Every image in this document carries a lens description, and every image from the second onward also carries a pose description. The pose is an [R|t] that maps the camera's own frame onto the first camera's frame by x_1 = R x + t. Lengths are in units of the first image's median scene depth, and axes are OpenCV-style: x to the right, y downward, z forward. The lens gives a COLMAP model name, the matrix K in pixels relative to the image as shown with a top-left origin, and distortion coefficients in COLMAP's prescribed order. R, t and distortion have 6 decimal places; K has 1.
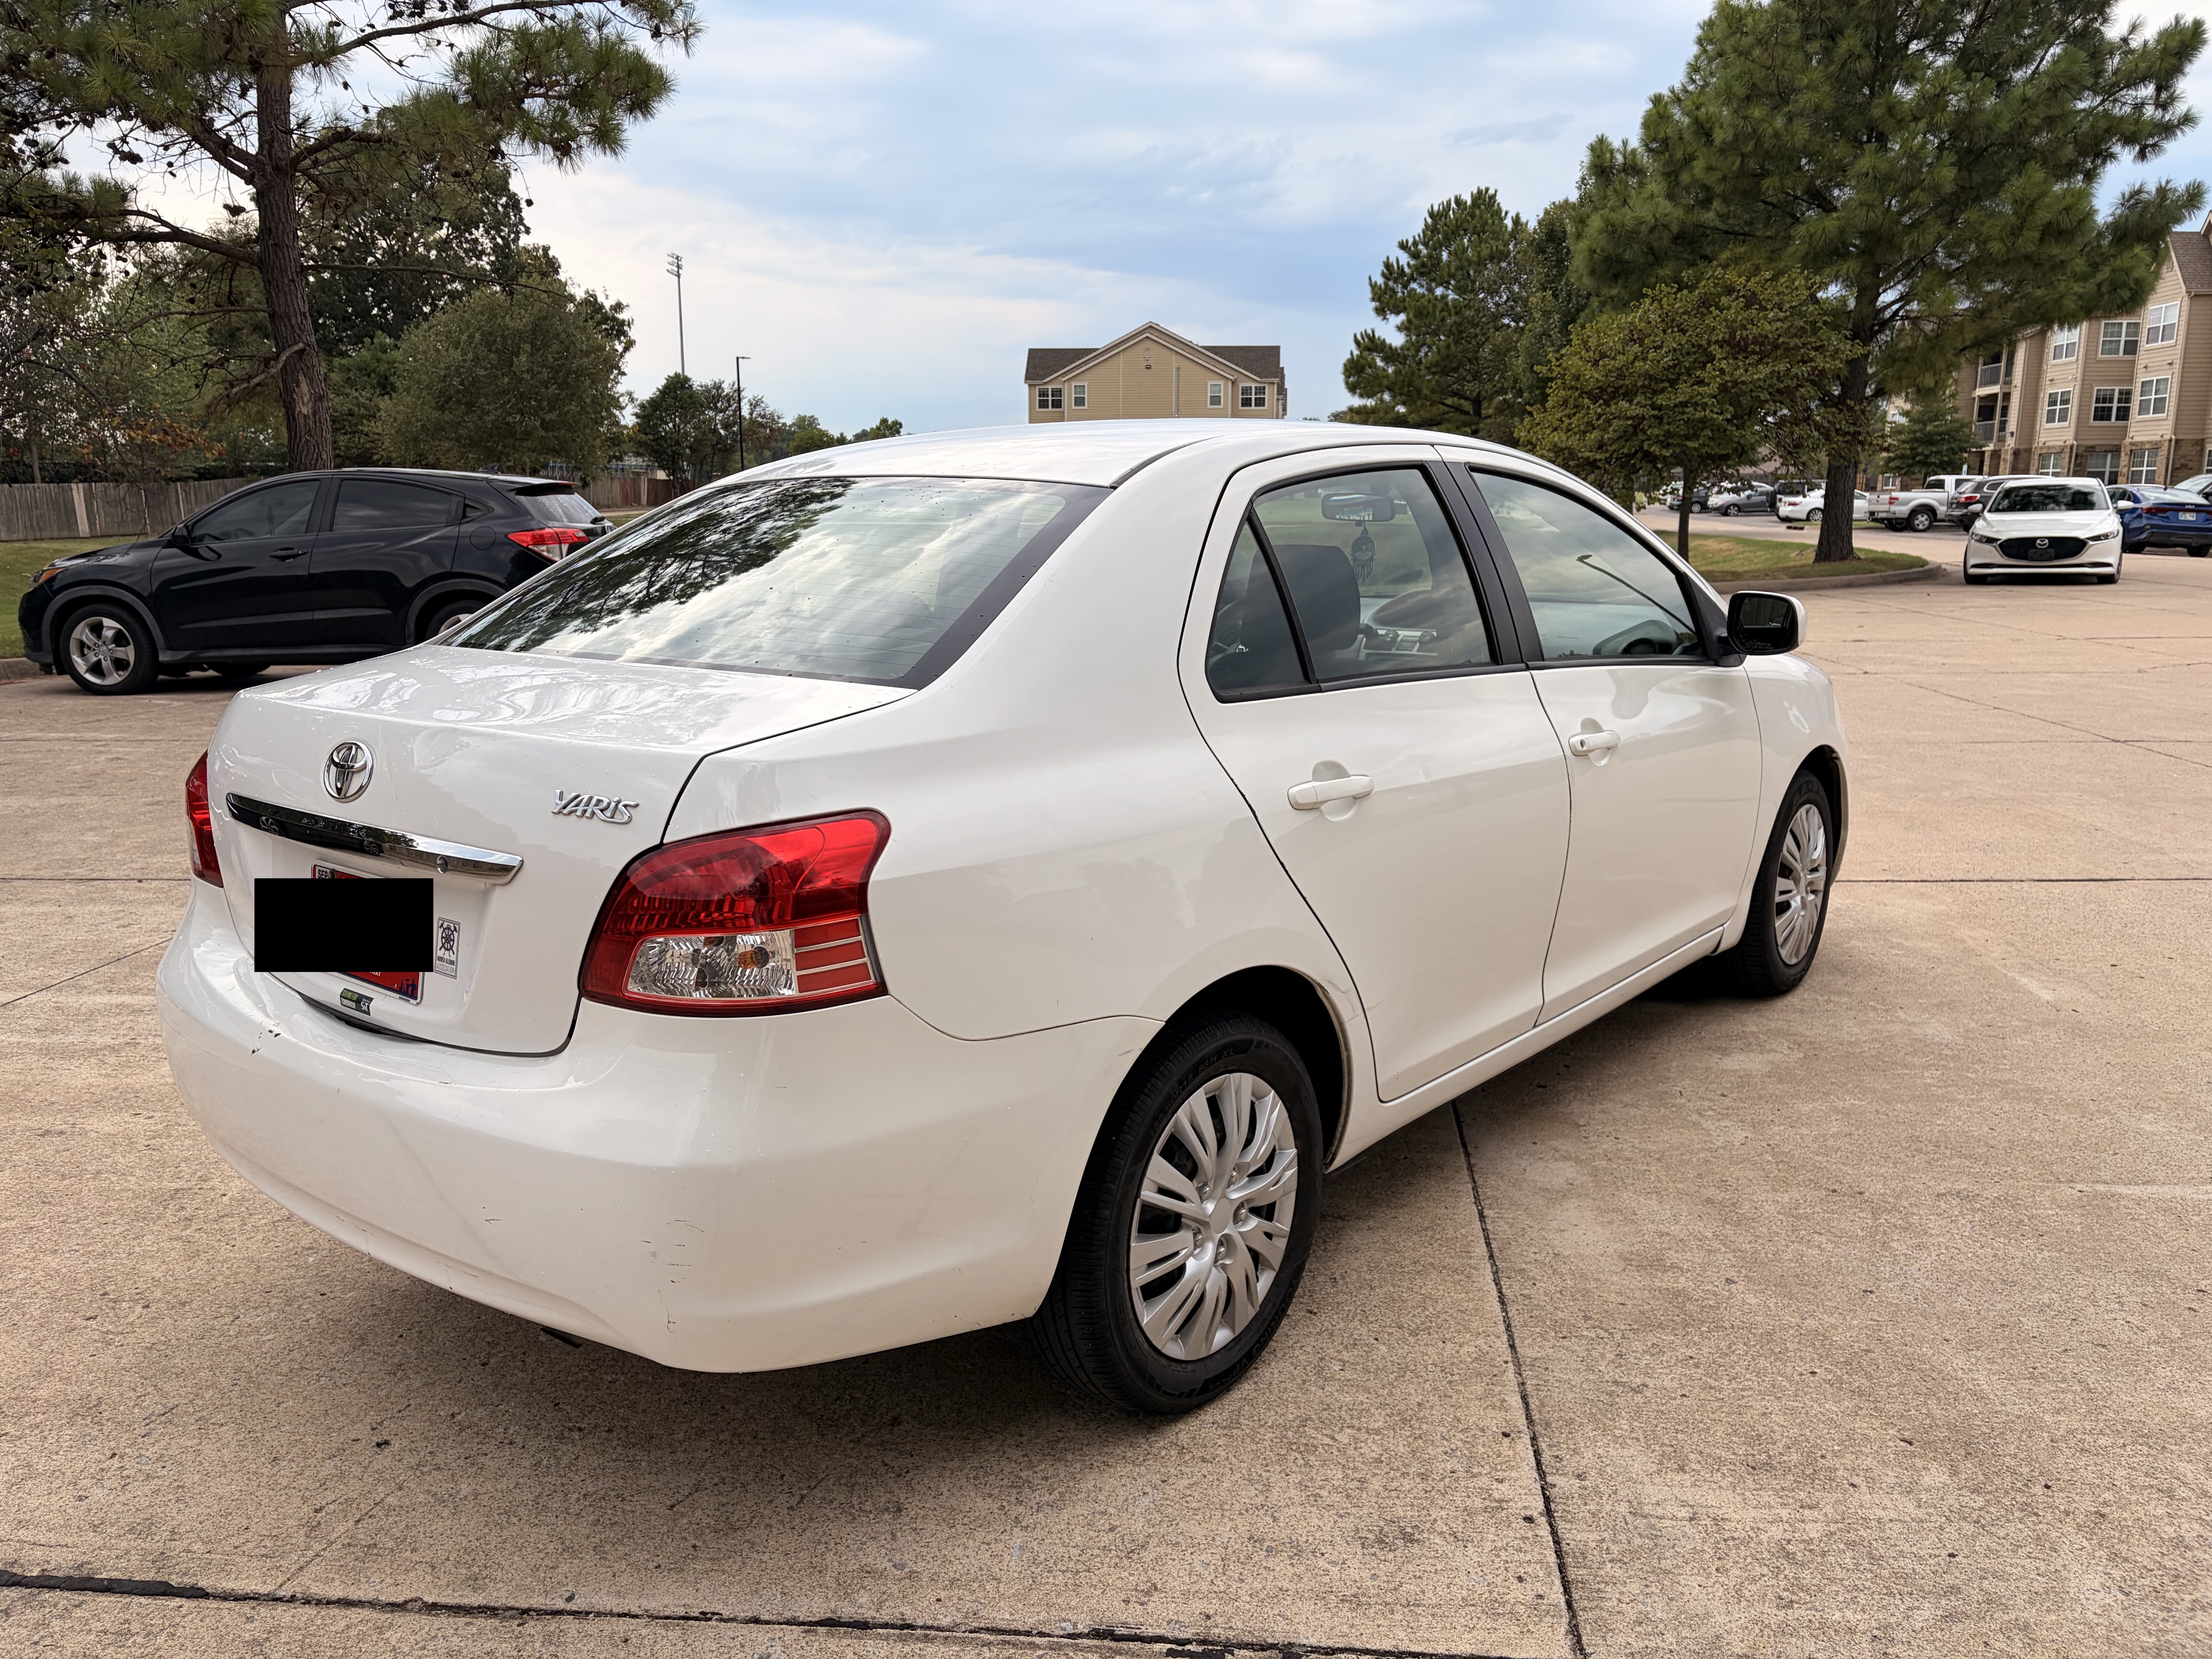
lens RADIAL K [[1679.4, 0, 1106.0], [0, 1679.4, 829.5], [0, 0, 1]] dist [0.043102, -0.010827]
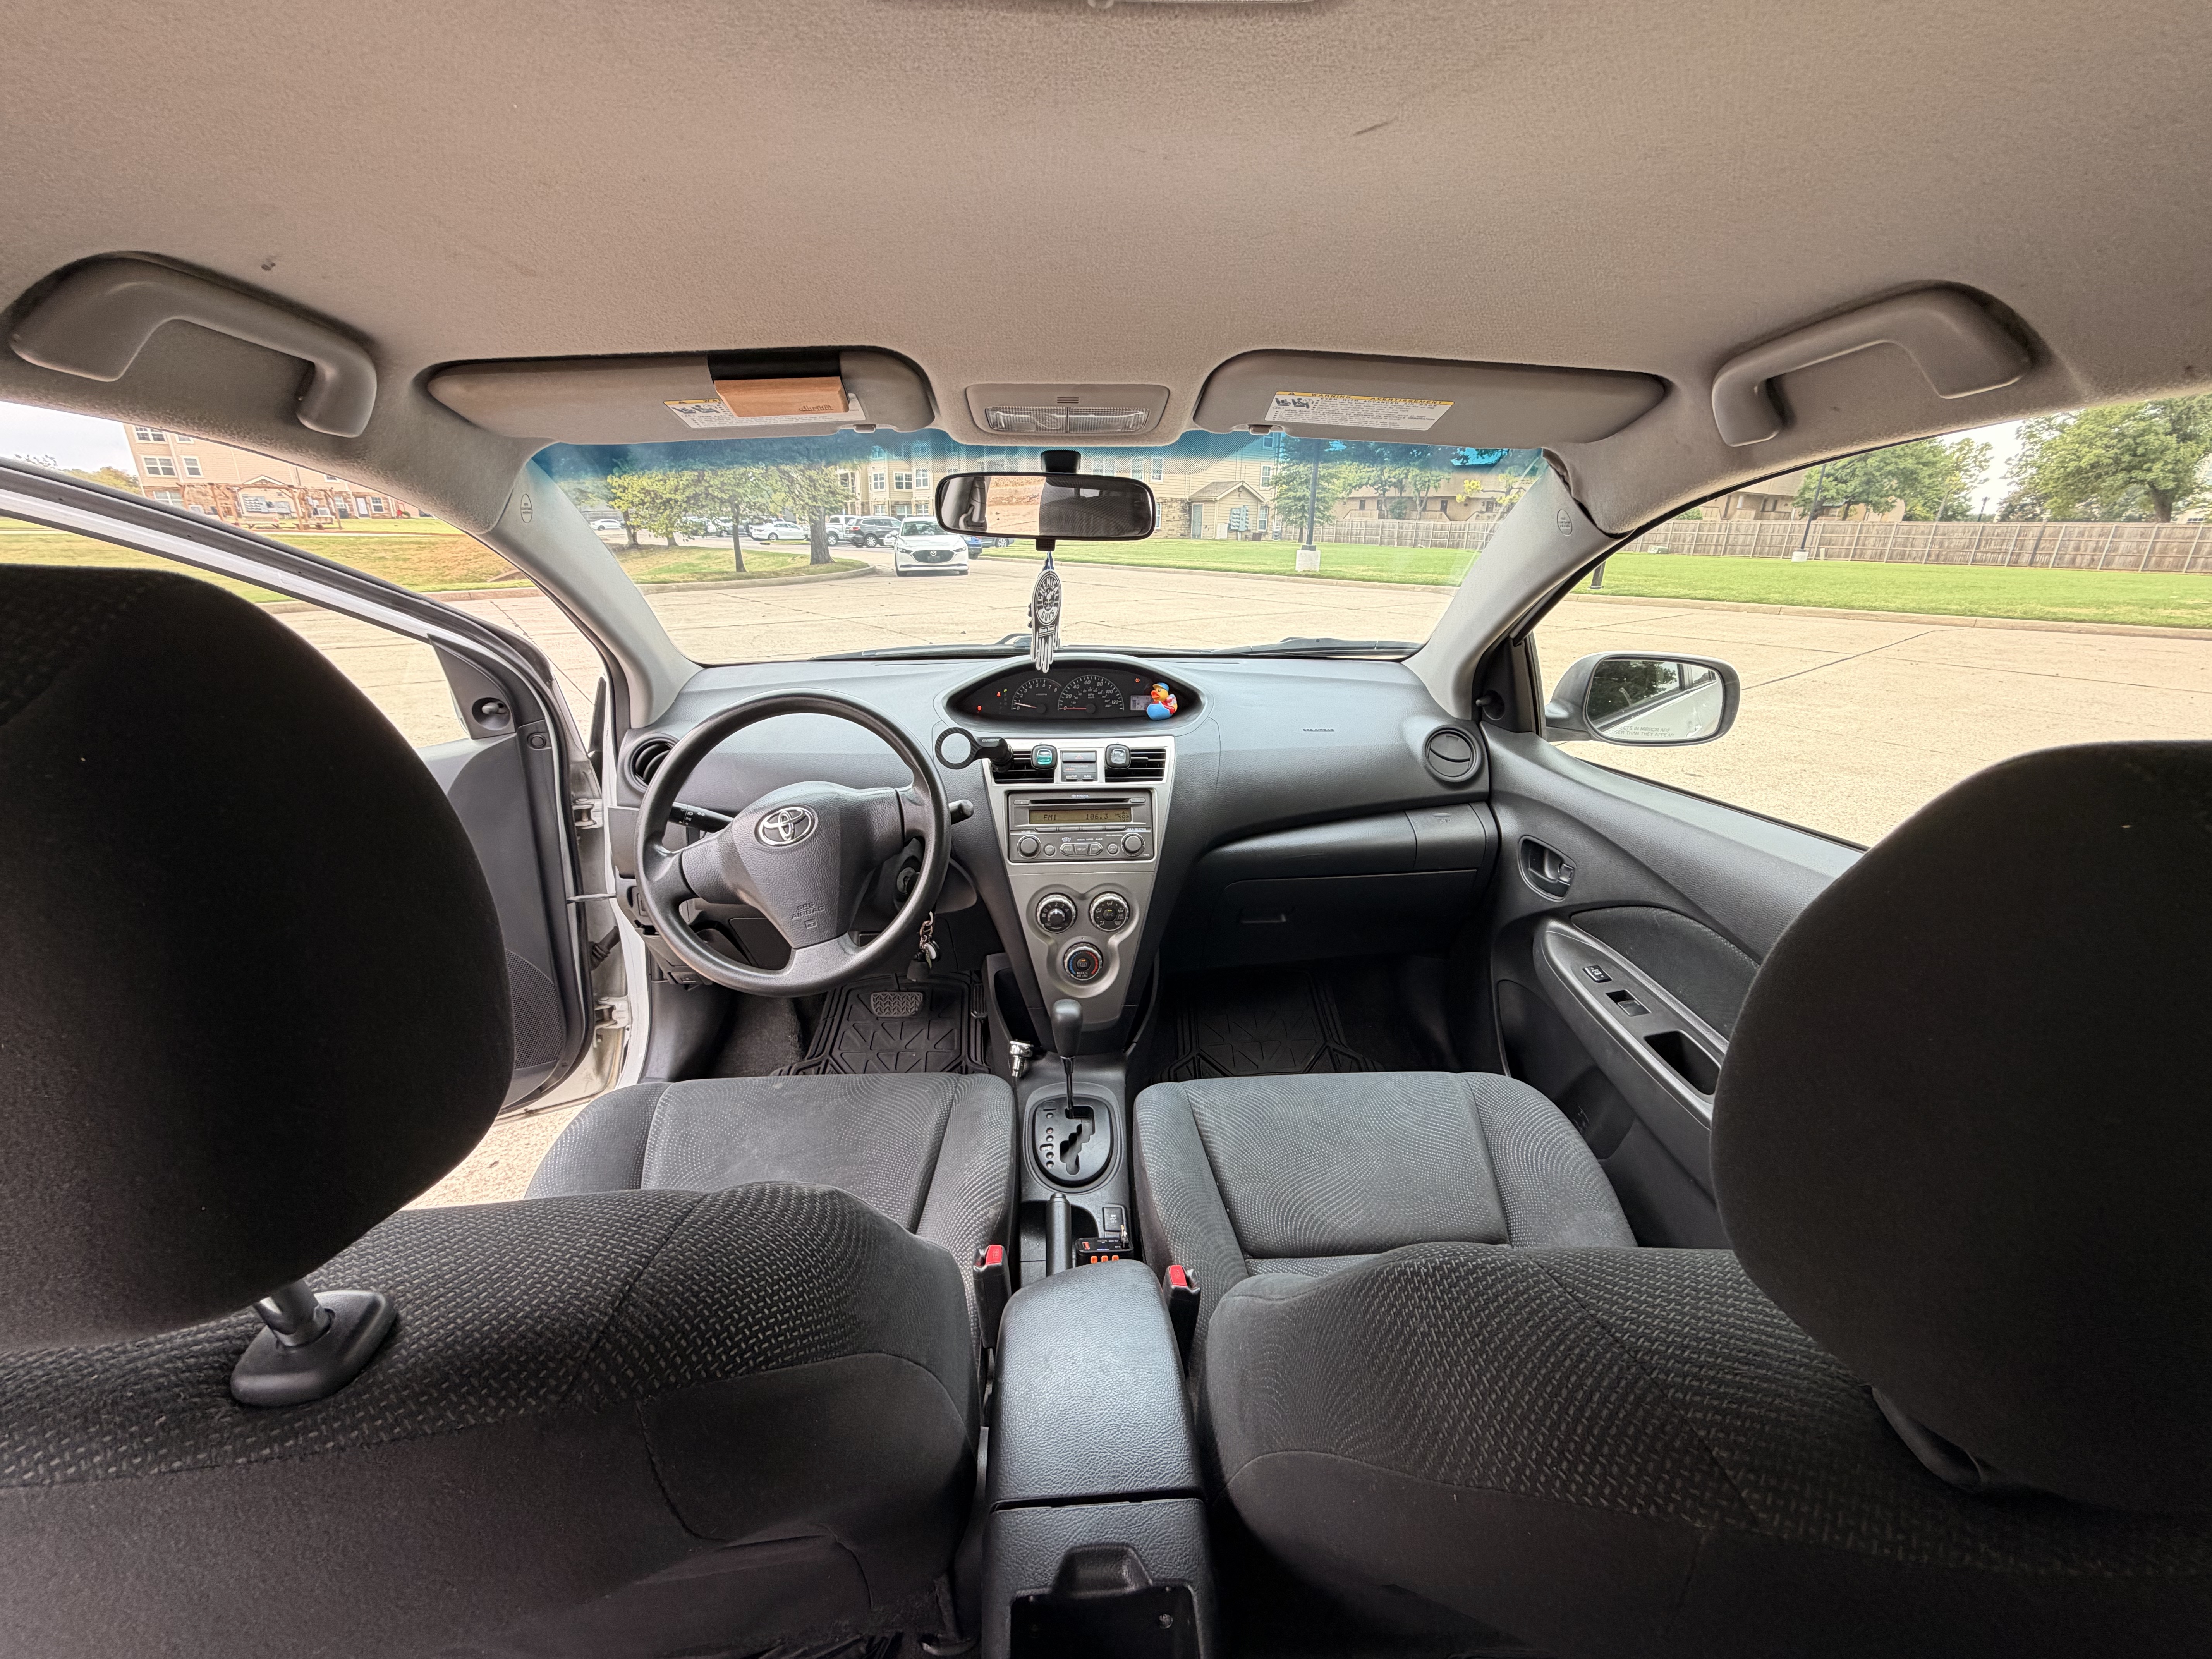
lens RADIAL K [[880.2, 0, 1109.5], [0, 880.2, 832.1], [0, 0, 1]] dist [0.000605, 0.009931]
pose [[0.726504, -0.216472, 0.652175, -0.002498], [0.123219, 0.974740, 0.186276, -0.025702], [-0.676025, -0.054969, 0.734826, 0.139370]]
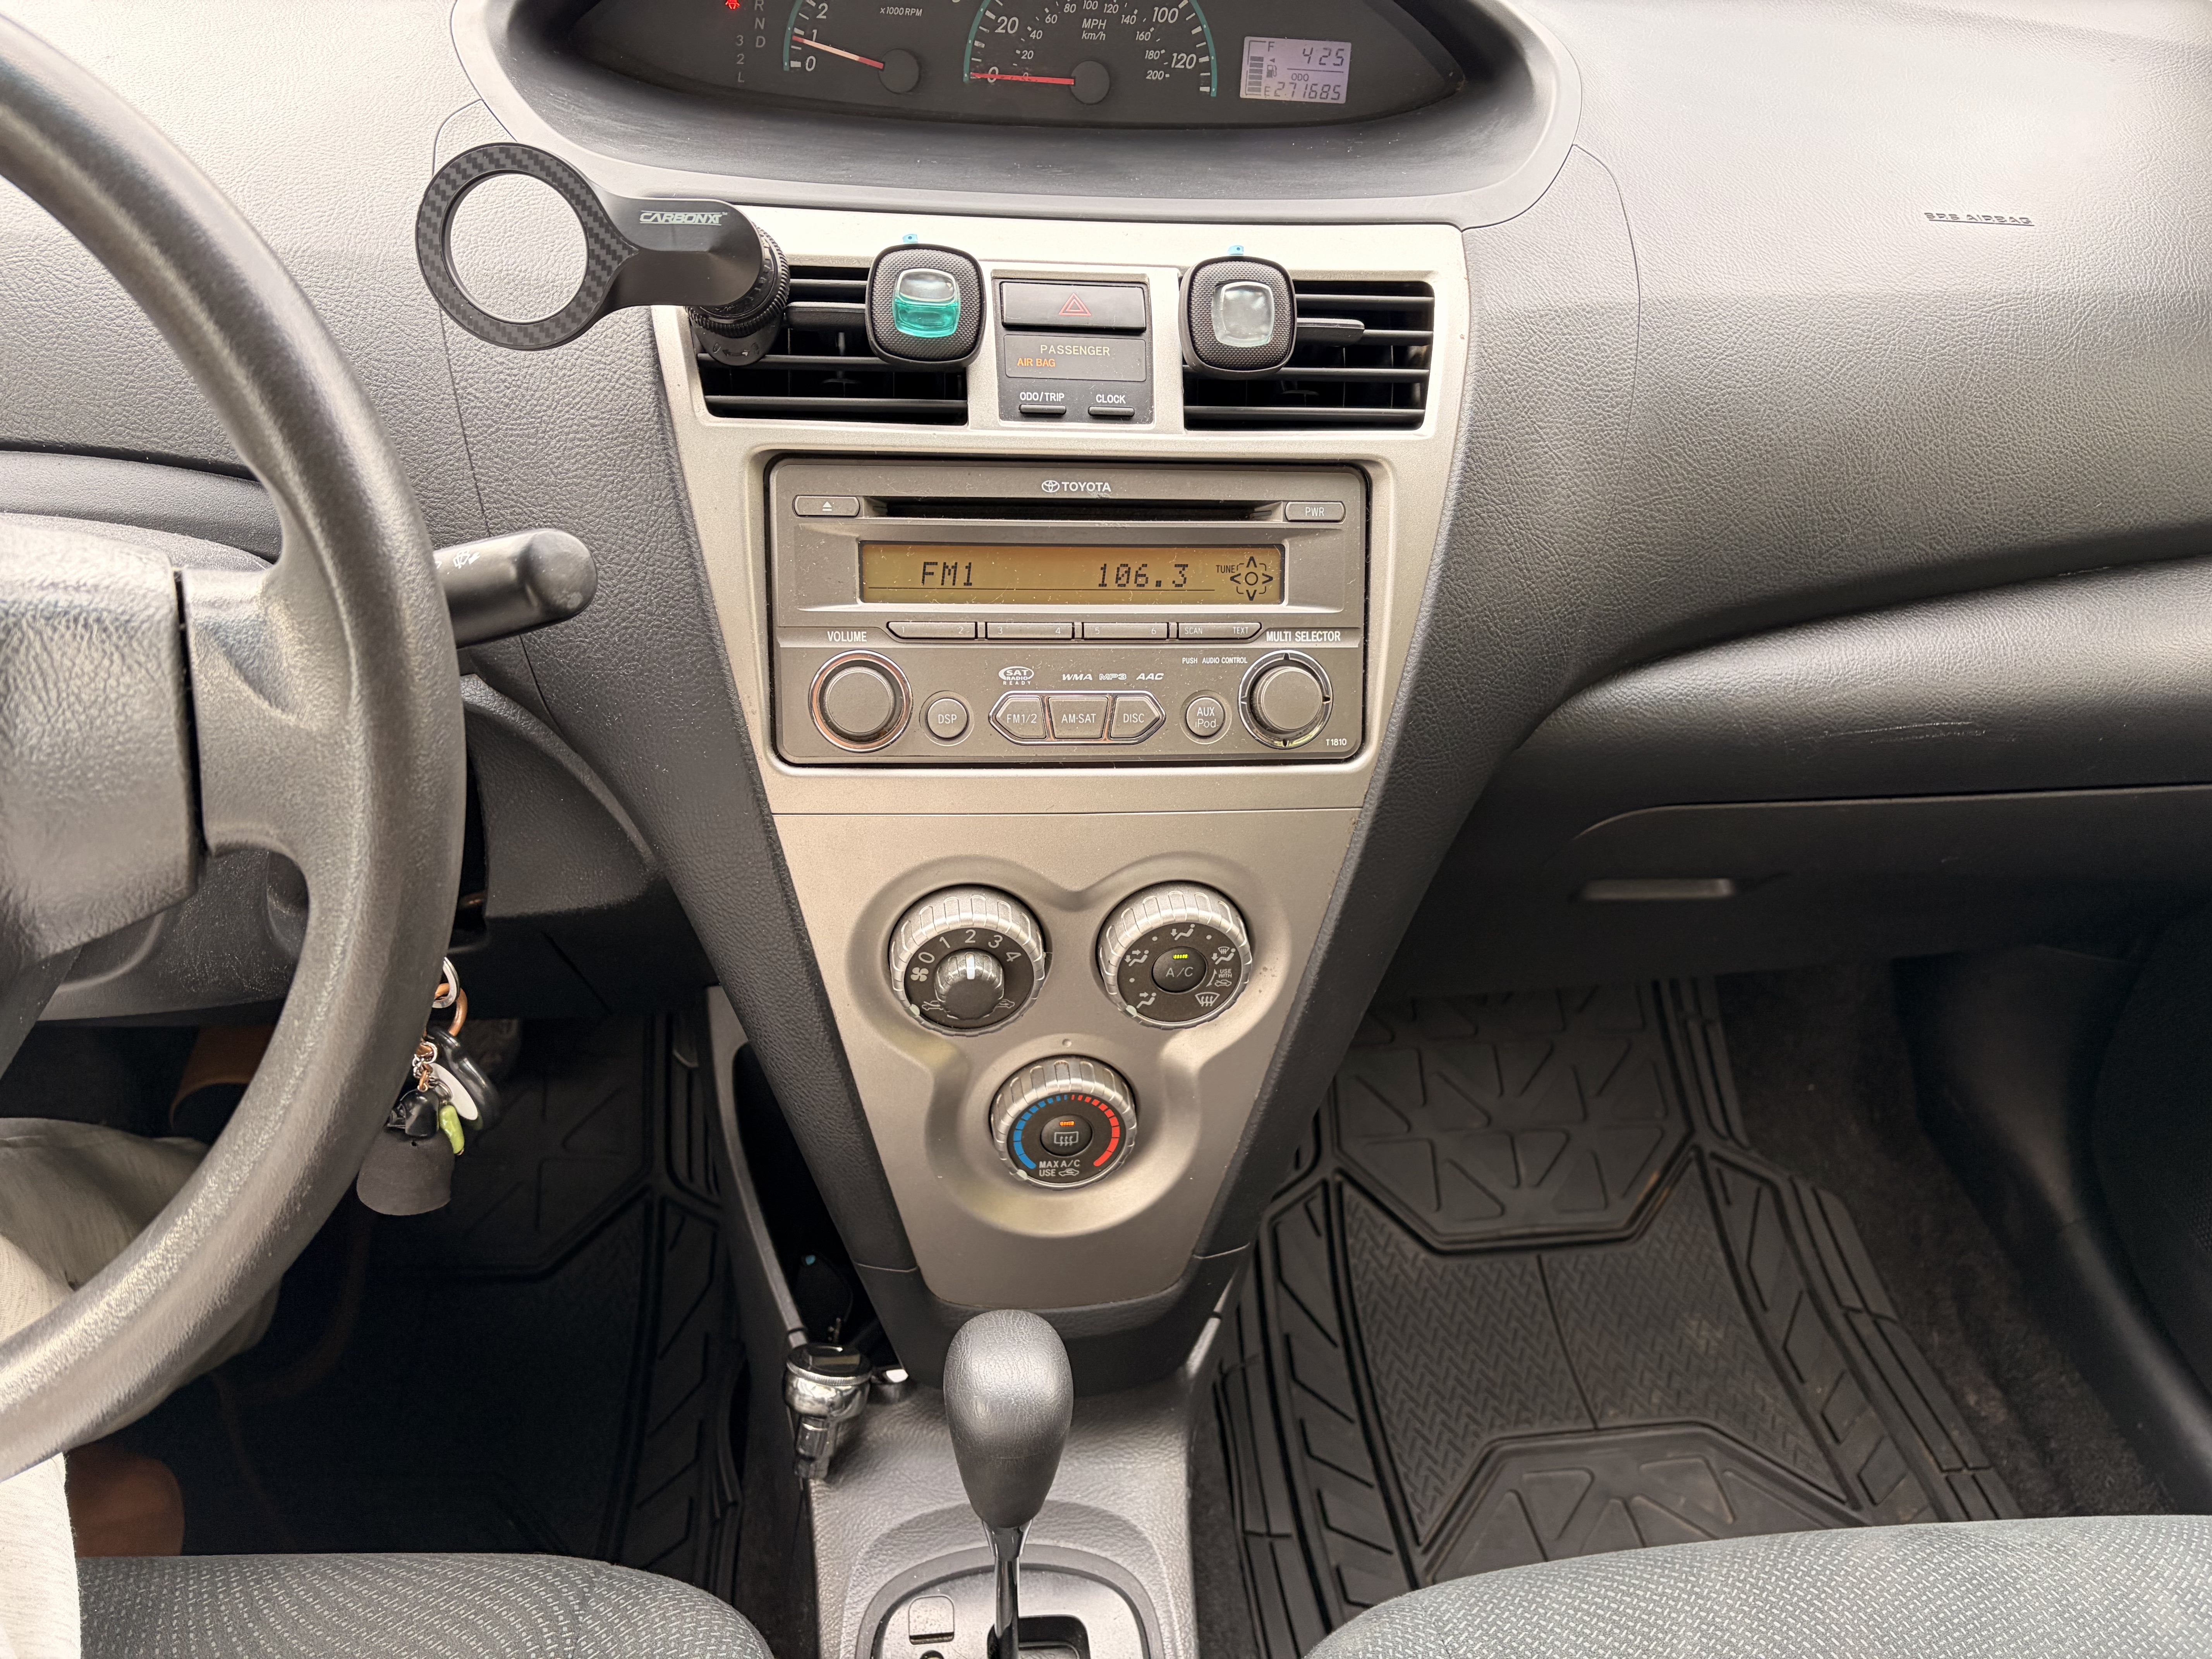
lens RADIAL K [[1682.9, 0, 1116.2], [0, 1682.9, 831.3], [0, 0, 1]] dist [0.050710, -0.048933]
pose [[0.691594, -0.369901, 0.620380, 0.017261], [0.068183, 0.888510, 0.453763, -0.024526], [-0.719061, -0.271521, 0.639709, 0.165641]]
